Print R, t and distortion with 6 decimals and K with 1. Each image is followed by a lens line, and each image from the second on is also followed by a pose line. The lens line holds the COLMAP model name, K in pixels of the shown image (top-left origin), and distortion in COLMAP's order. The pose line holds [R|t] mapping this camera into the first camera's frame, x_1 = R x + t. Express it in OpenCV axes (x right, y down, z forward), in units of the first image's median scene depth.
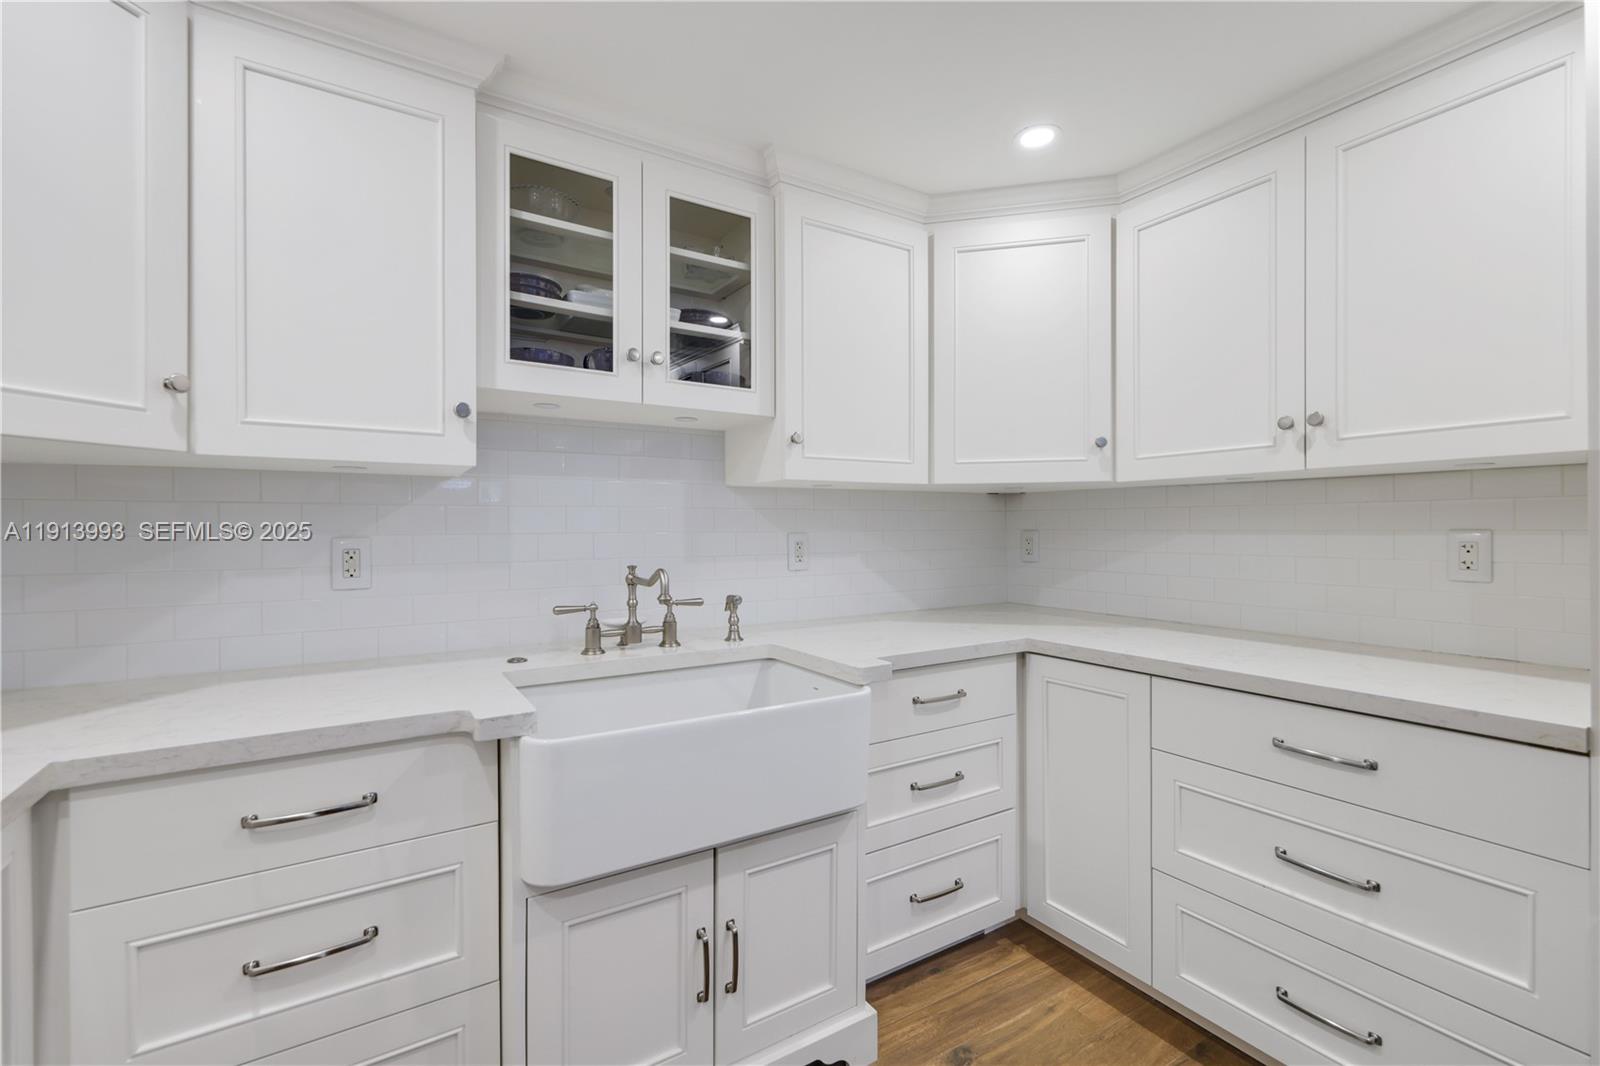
lens RADIAL K [[696.7, 0, 800.1], [0, 696.7, 526.2], [0, 0, 1]] dist [0.003782, -0.000023]
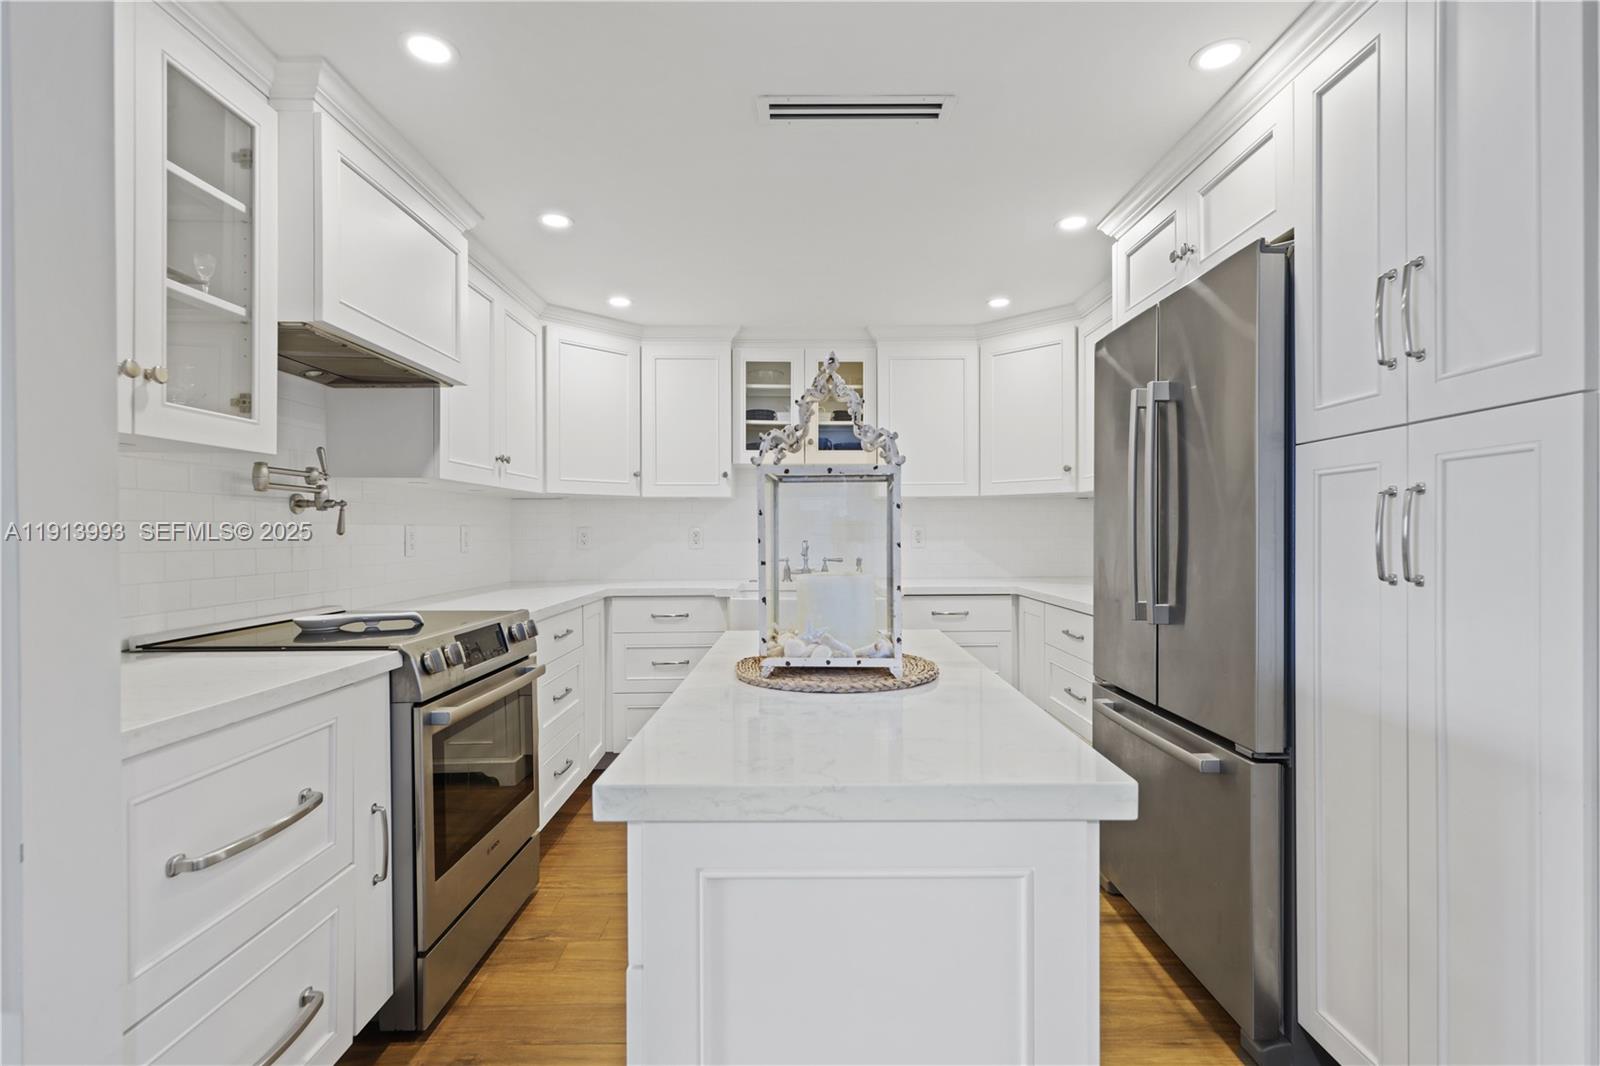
lens RADIAL K [[696.7, 0, 799.1], [0, 696.7, 533.5], [0, 0, 1]] dist [0.003782, -0.000023]
pose [[0.856222, 0.000834, -0.516608, 0.894910], [0.002091, 0.999985, 0.005081, 0.027237], [0.516604, -0.005430, 0.856207, -0.861488]]
